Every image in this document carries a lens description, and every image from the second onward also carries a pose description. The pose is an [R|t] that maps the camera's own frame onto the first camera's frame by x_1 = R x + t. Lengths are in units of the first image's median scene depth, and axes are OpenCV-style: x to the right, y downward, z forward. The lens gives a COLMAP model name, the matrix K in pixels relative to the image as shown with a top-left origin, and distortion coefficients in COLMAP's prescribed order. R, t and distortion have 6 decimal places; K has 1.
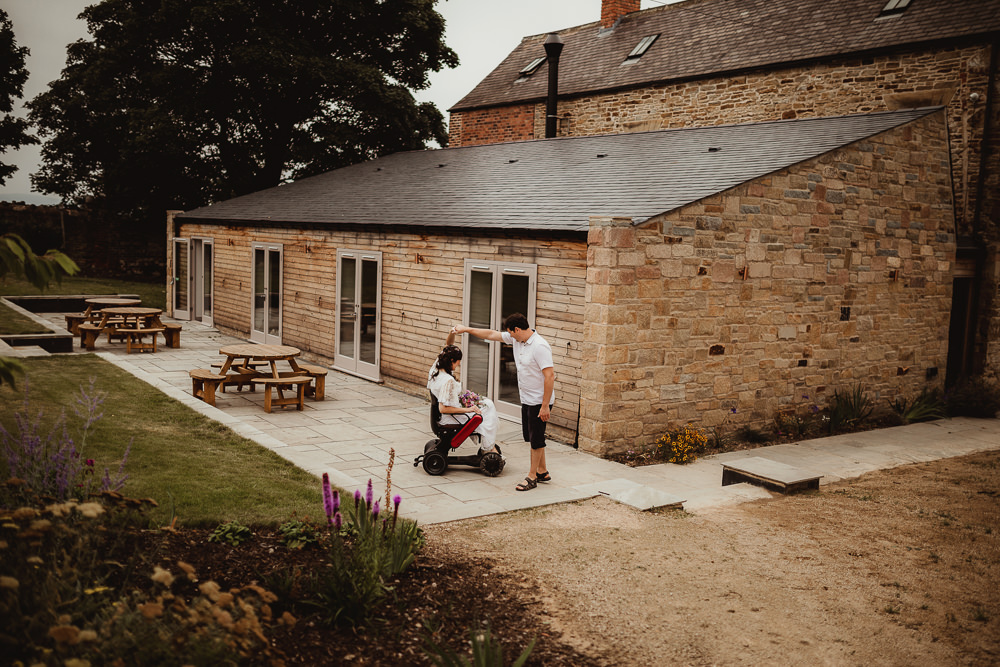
lens RADIAL K [[963.3, 0, 500.0], [0, 963.3, 333.5], [0, 0, 1]] dist [-0.052297, 0.100230]
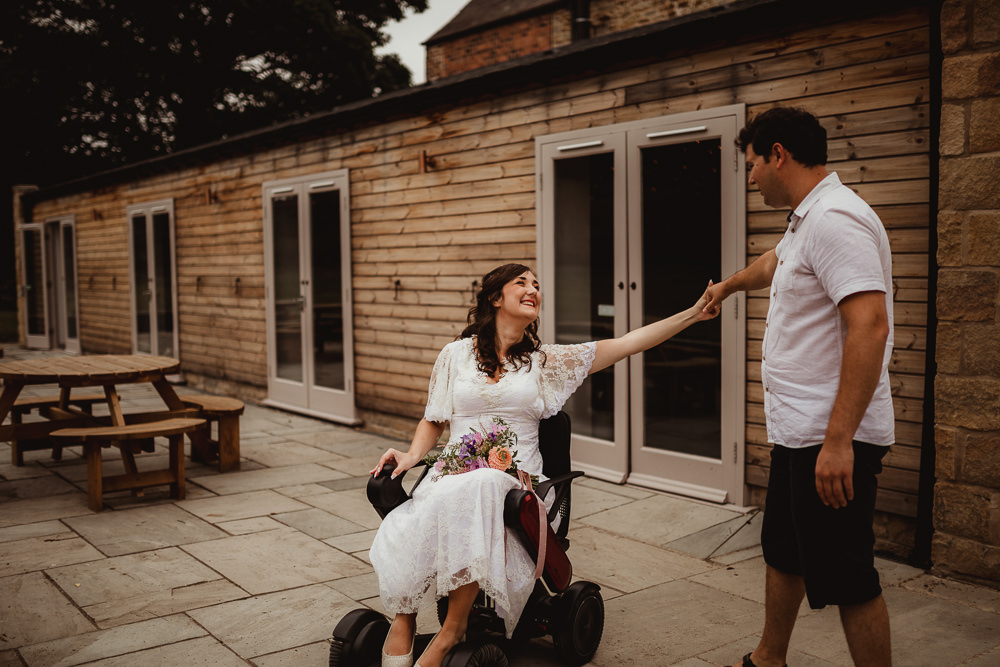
lens RADIAL K [[1014.3, 0, 500.0], [0, 1014.3, 333.5], [0, 0, 1]] dist [-0.043487, 0.043236]
pose [[0.997795, -0.054915, 0.037287, -0.065213], [0.056290, 0.997733, -0.036890, 0.026222], [-0.035177, 0.038908, 0.998623, 0.451943]]
